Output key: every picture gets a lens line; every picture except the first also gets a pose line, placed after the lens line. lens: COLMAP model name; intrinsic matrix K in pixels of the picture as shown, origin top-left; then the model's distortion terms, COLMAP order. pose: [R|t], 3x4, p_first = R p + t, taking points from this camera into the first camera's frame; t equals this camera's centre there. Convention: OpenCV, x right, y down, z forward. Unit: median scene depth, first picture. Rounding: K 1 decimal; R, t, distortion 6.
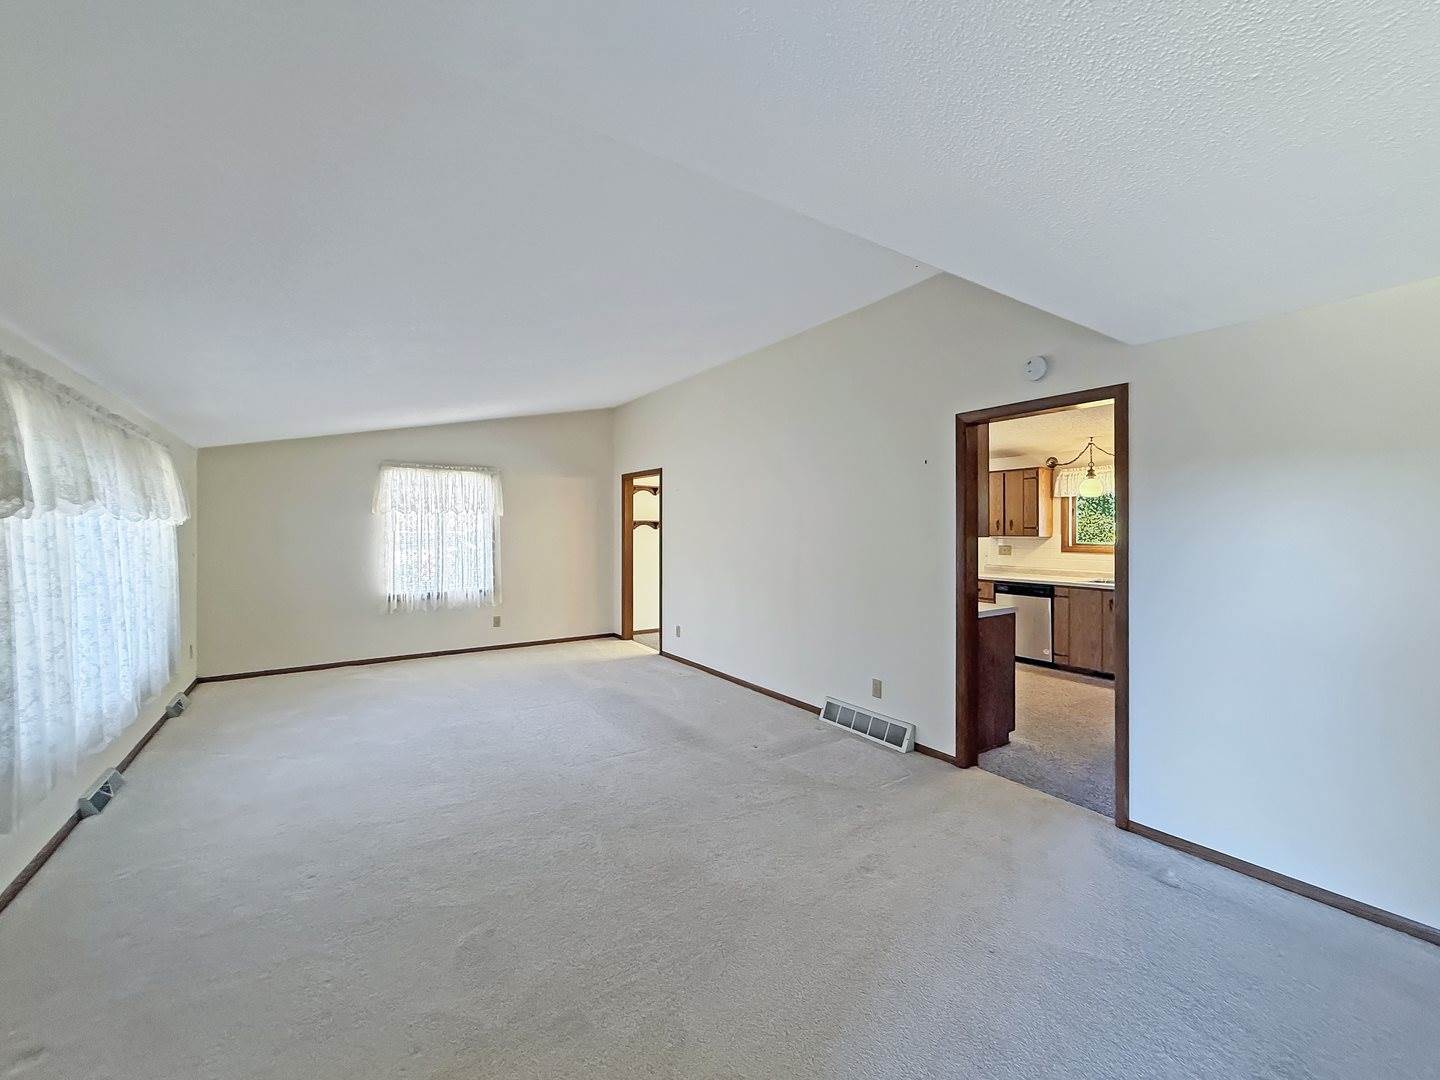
lens RADIAL K [[589.4, 0, 730.0], [0, 589.4, 519.8], [0, 0, 1]] dist [-0.000184, -0.000033]
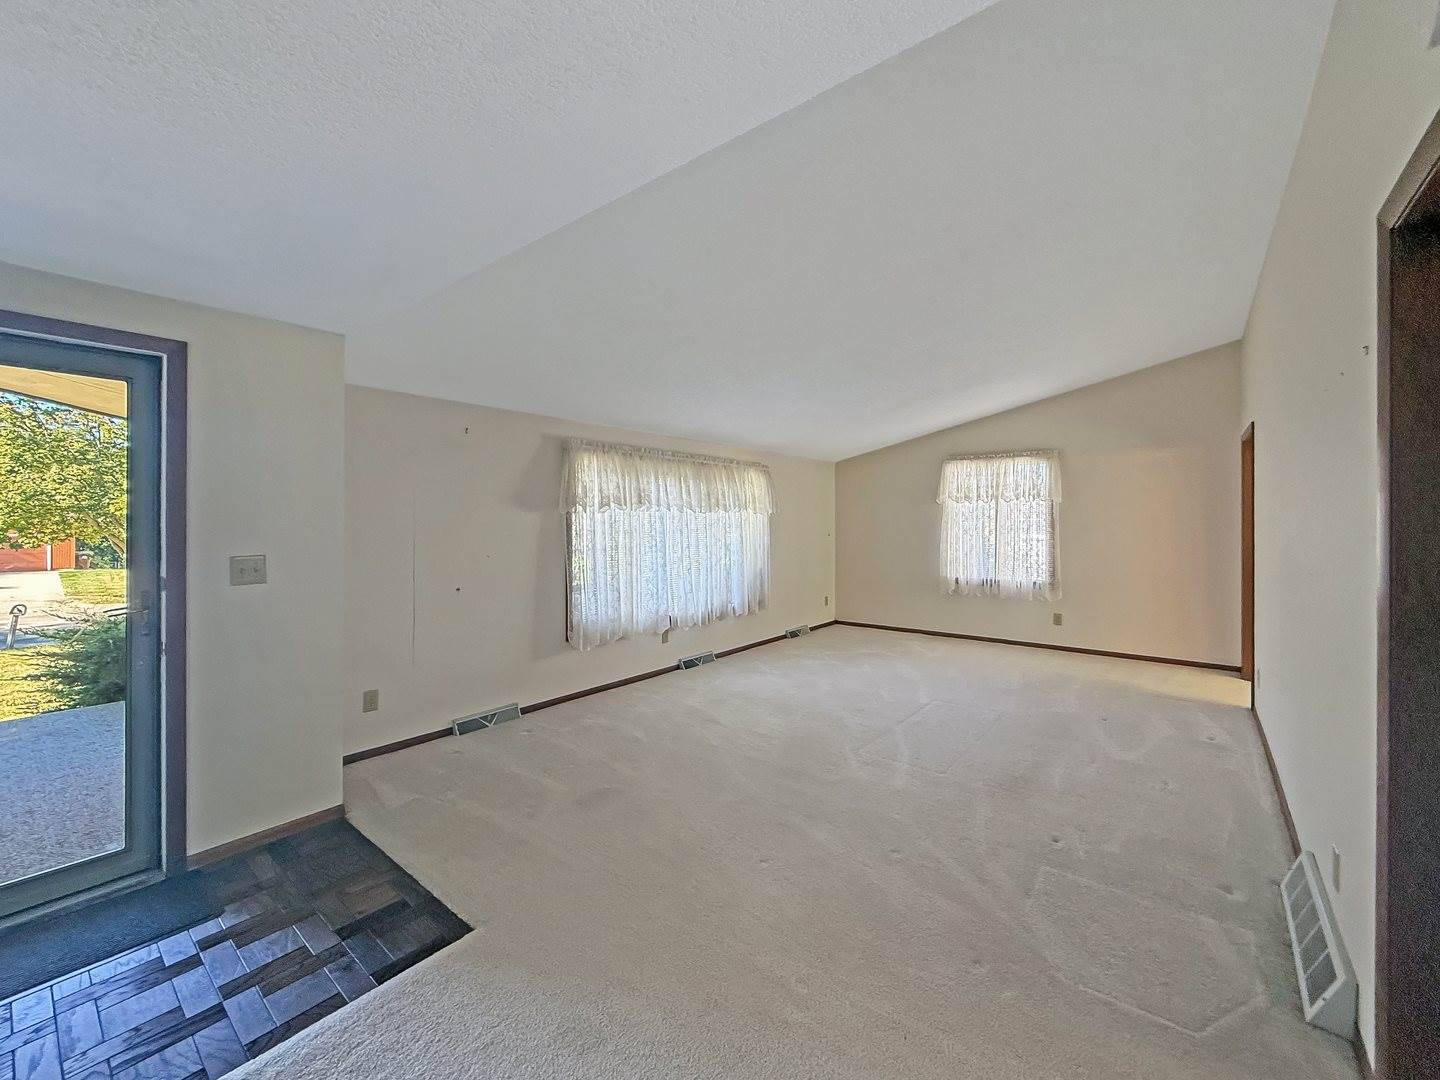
lens RADIAL K [[589.4, 0, 730.0], [0, 589.4, 519.8], [0, 0, 1]] dist [-0.000184, -0.000033]
pose [[0.305447, 0.001096, -0.952209, 0.338259], [0.017857, 0.999817, 0.006879, 0.004812], [0.952042, -0.019105, 0.305371, 0.263196]]
